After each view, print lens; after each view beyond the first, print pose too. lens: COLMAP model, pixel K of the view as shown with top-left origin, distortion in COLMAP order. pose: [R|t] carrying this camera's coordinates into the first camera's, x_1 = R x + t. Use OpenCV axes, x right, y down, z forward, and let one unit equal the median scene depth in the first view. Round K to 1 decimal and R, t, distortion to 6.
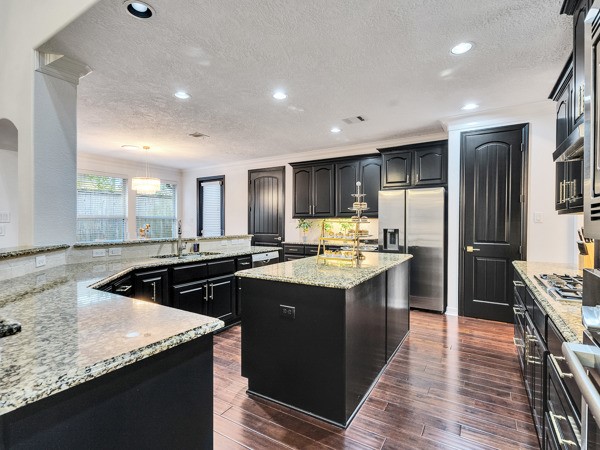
lens RADIAL K [[305.1, 0, 297.6], [0, 305.1, 225.0], [0, 0, 1]] dist [0.000463, -0.000221]
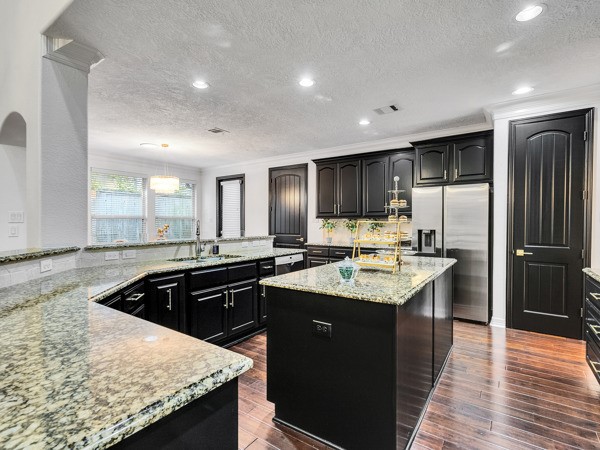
lens RADIAL K [[305.1, 0, 298.6], [0, 305.1, 225.0], [0, 0, 1]] dist [0.000463, -0.000221]
pose [[0.998449, -0.000142, -0.055676, -0.030375], [0.000099, 1.000000, -0.000779, -0.000817], [0.055676, 0.000772, 0.998449, 0.093342]]
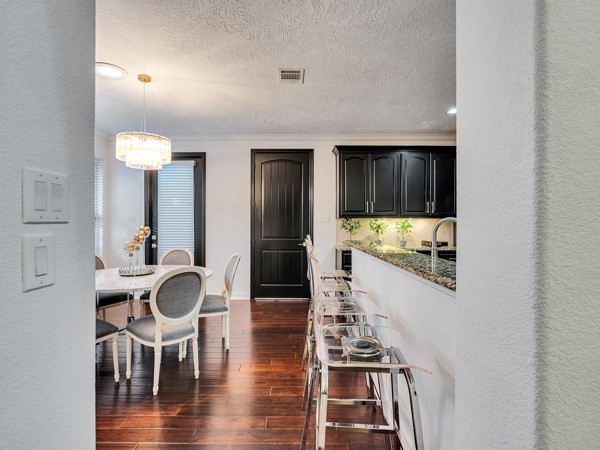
lens RADIAL K [[305.1, 0, 299.8], [0, 305.1, 223.8], [0, 0, 1]] dist [0.000463, -0.000221]
pose [[0.849904, -0.003671, 0.526924, -0.877838], [0.007590, 0.999957, -0.005276, -0.005145], [-0.526882, 0.008484, 0.849896, 0.687102]]
